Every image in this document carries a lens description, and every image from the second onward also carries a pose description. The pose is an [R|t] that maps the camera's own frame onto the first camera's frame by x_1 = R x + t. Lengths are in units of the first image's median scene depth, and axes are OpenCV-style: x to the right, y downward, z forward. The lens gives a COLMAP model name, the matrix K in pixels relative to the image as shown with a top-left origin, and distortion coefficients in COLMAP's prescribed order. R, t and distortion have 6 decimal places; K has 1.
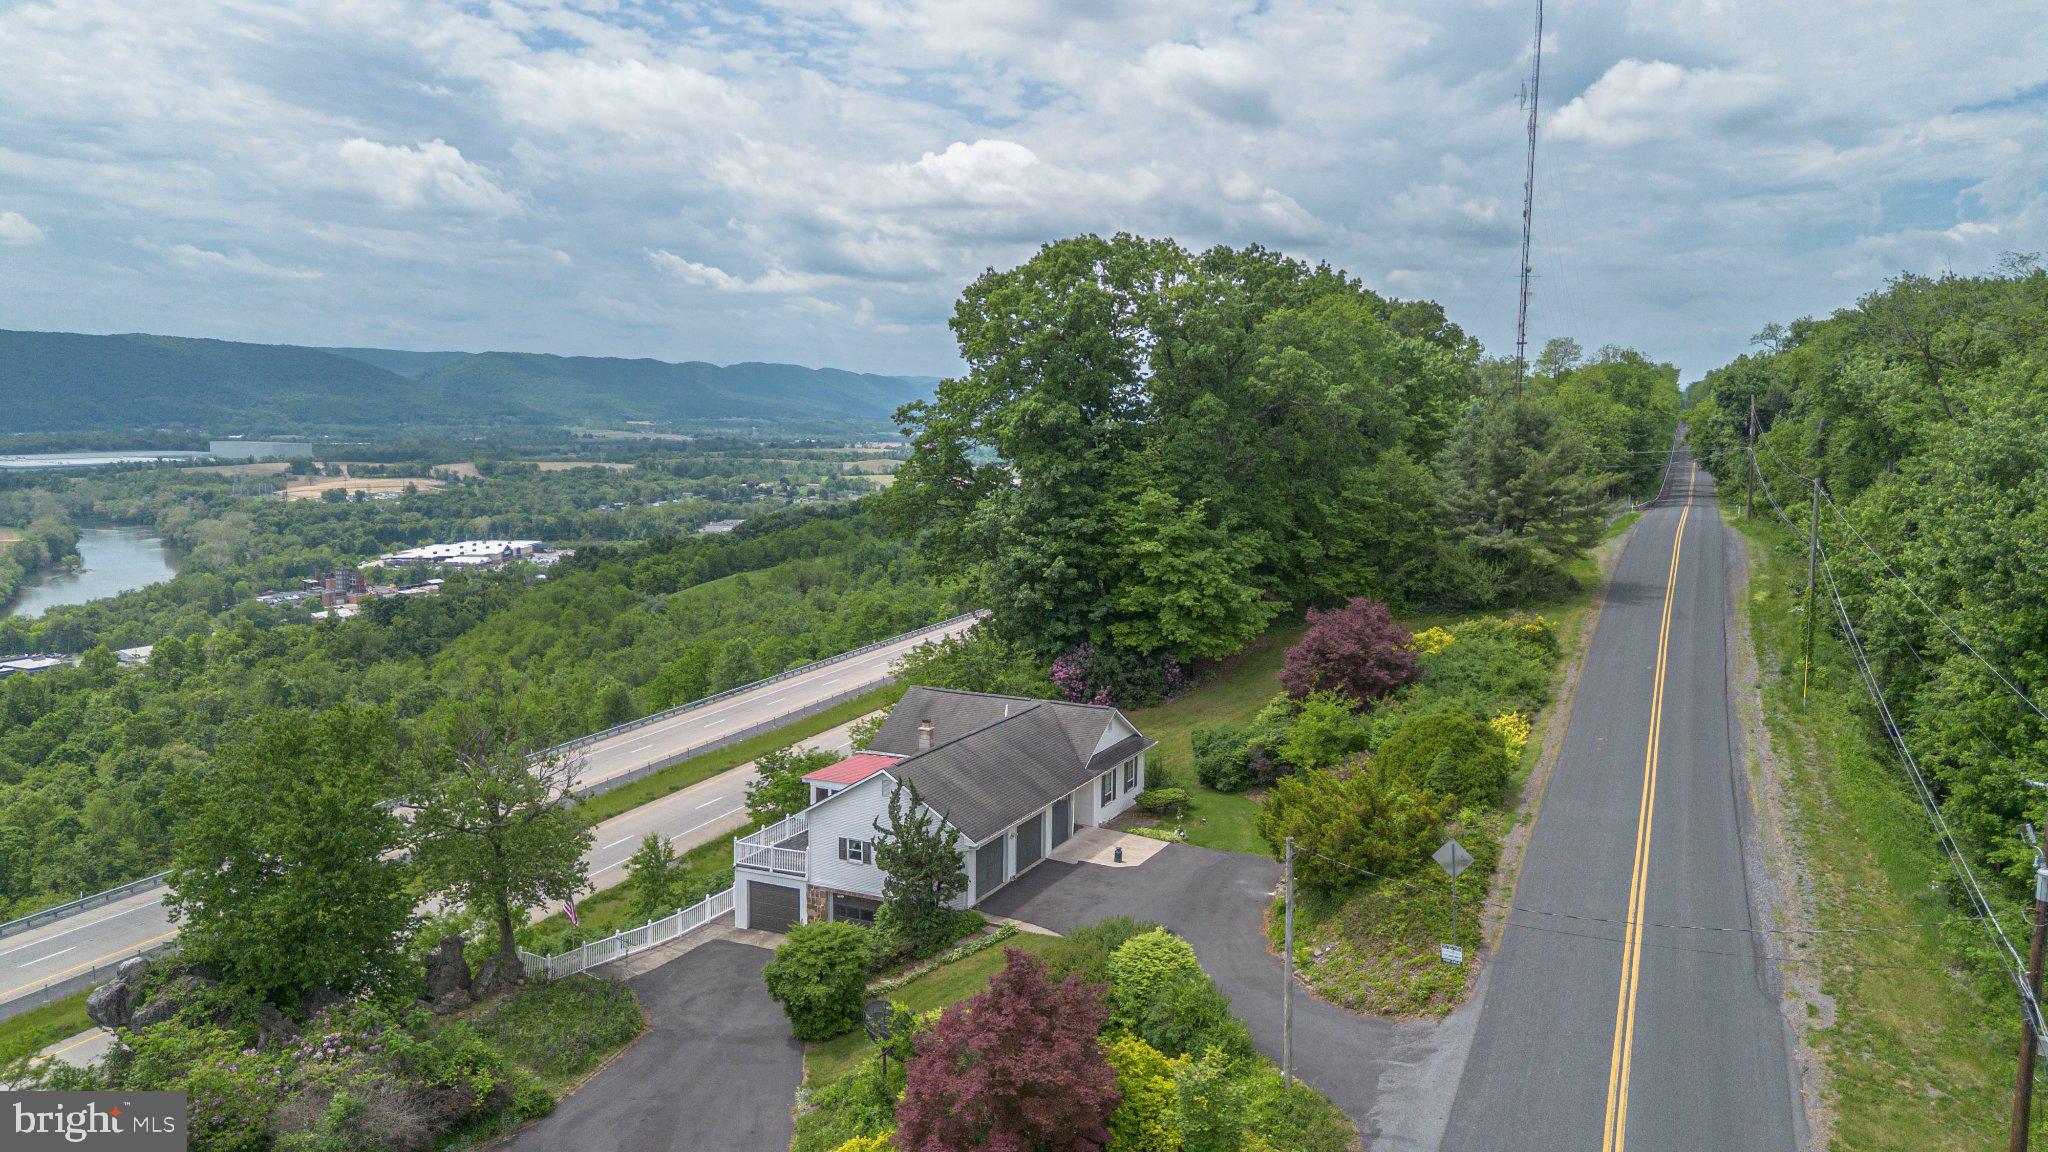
lens RADIAL K [[1401.0, 0, 1002.2], [0, 1401.0, 592.0], [0, 0, 1]] dist [0.051389, -0.044110]
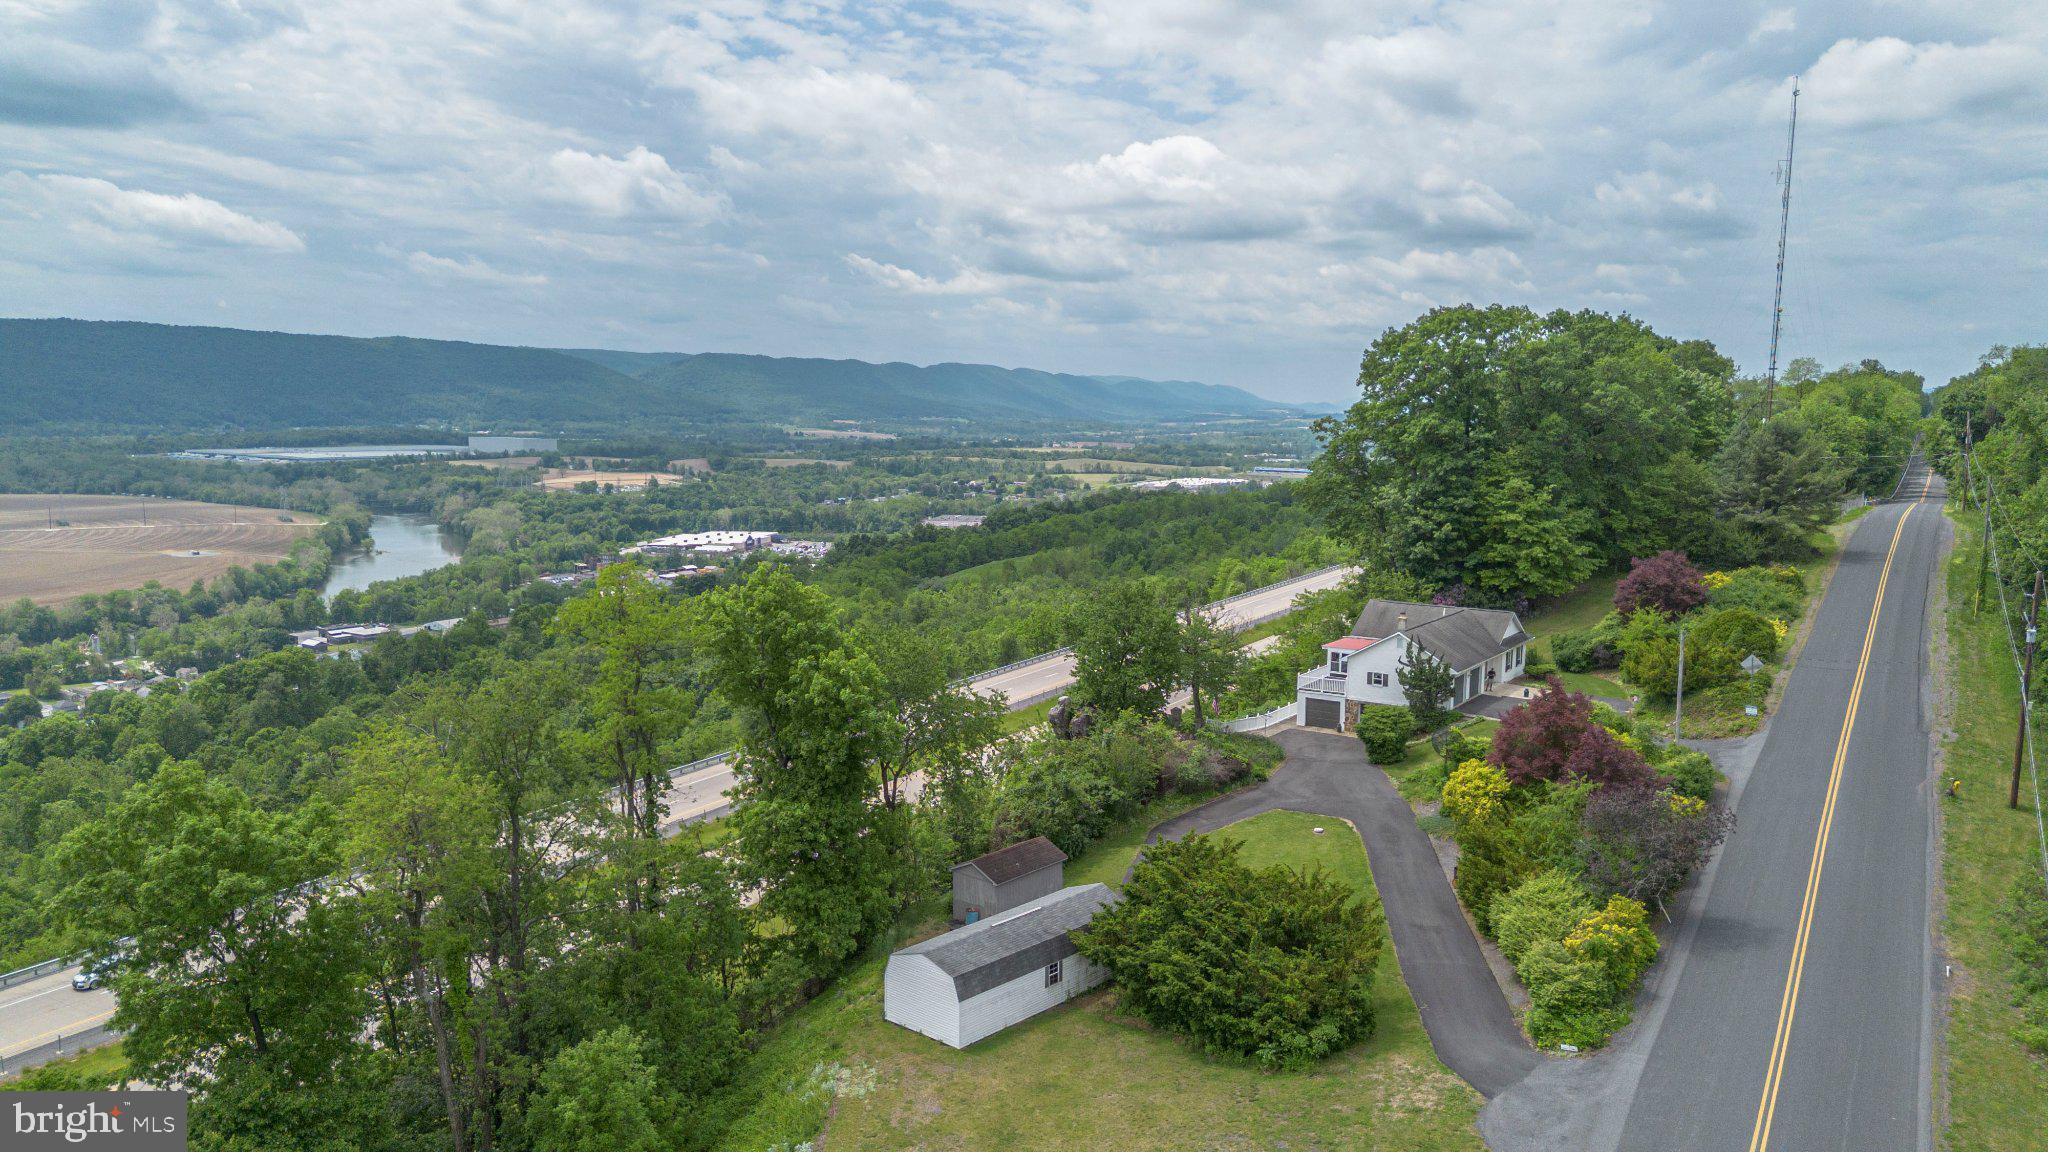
lens RADIAL K [[1401.0, 0, 1010.6], [0, 1401.0, 598.1], [0, 0, 1]] dist [0.051389, -0.044110]
pose [[0.992010, 0.021728, -0.124275, -0.214640], [-0.021153, 0.999759, 0.005946, 0.050953], [0.124374, -0.003270, 0.992230, -0.502015]]
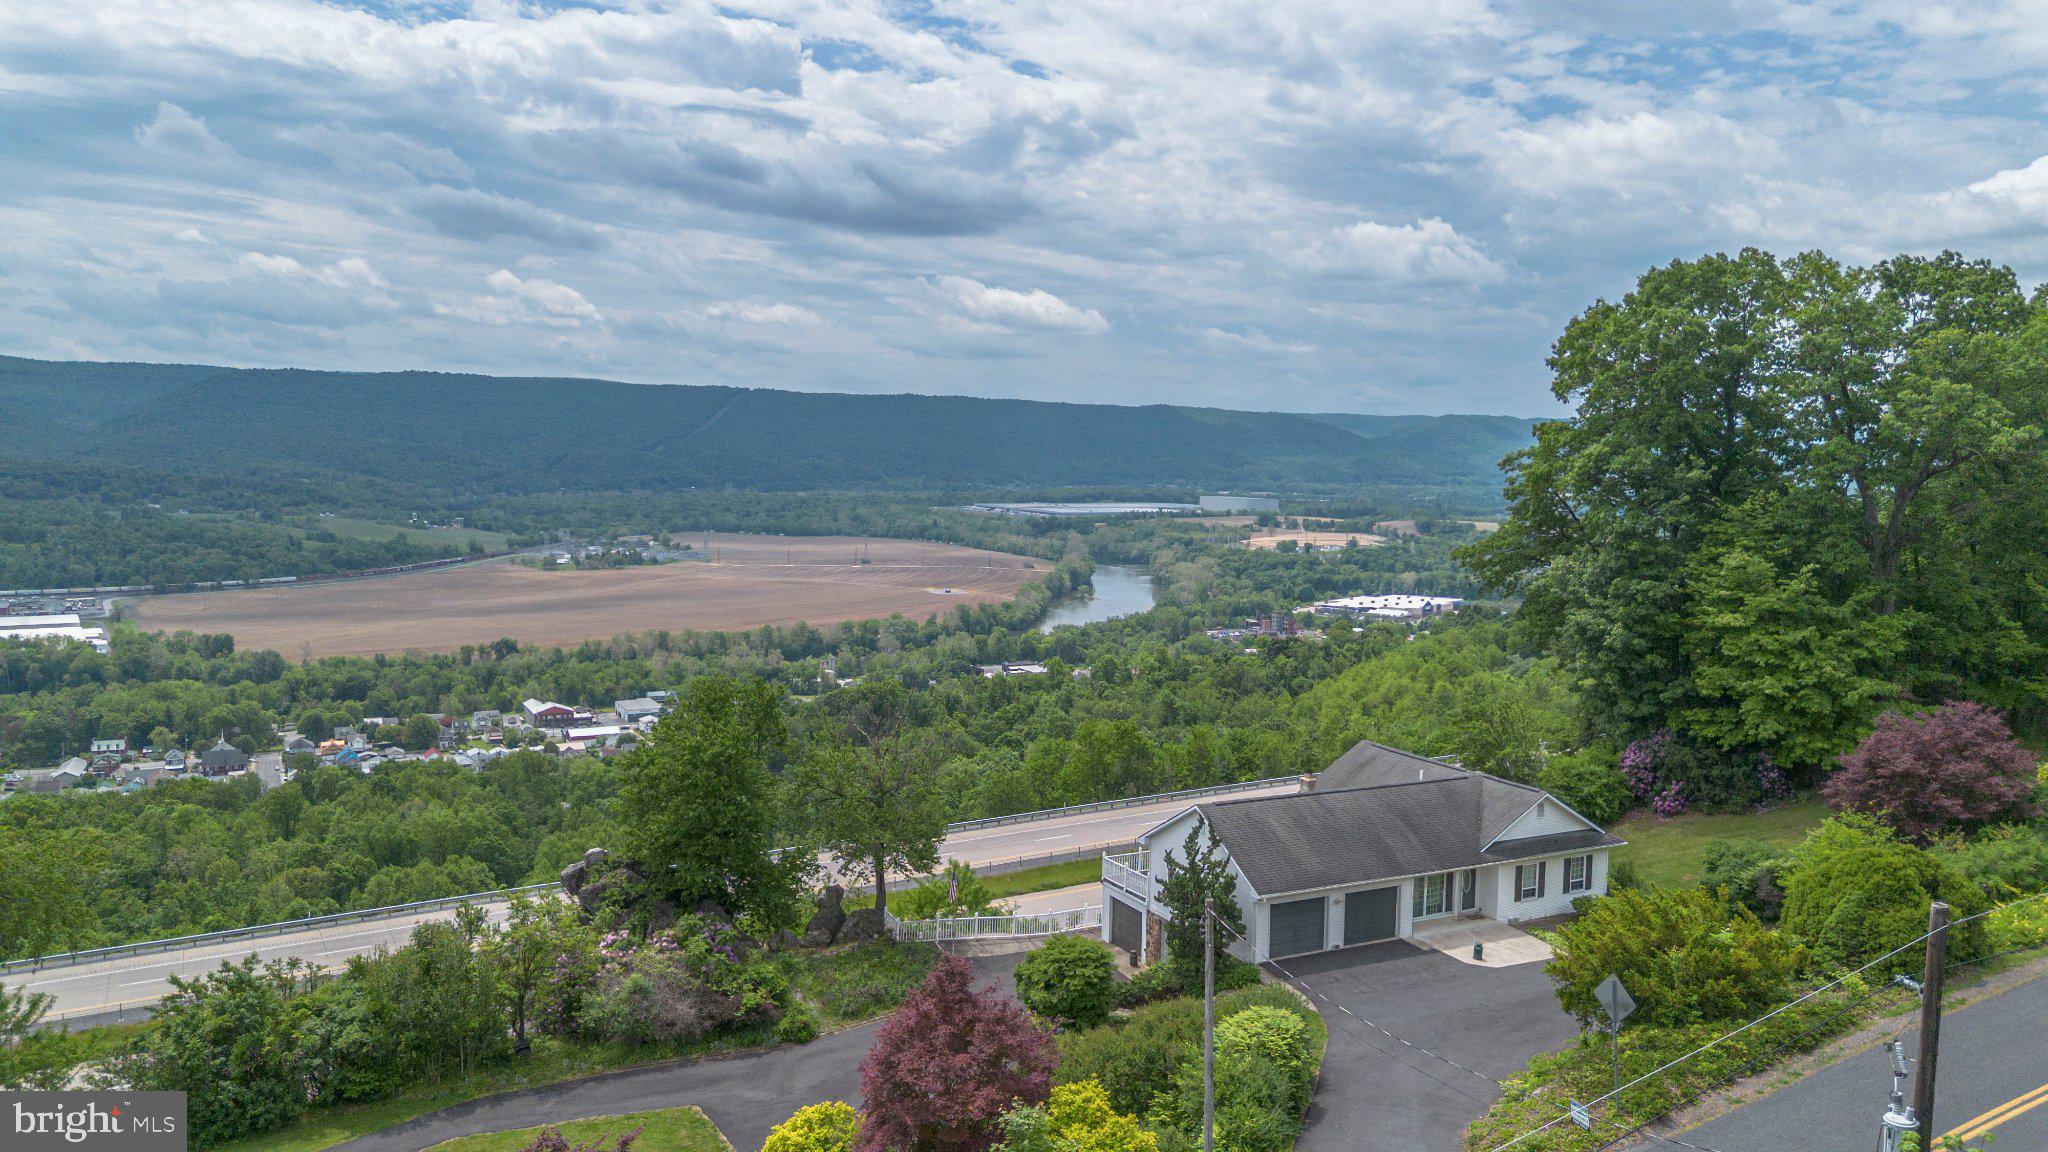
lens RADIAL K [[1401.0, 0, 1052.7], [0, 1401.0, 587.4], [0, 0, 1]] dist [0.051389, -0.044110]
pose [[0.812564, 0.062721, -0.579488, 0.241687], [-0.089738, 0.995802, -0.018052, 0.000069], [0.575923, 0.066670, 0.814781, 0.073916]]
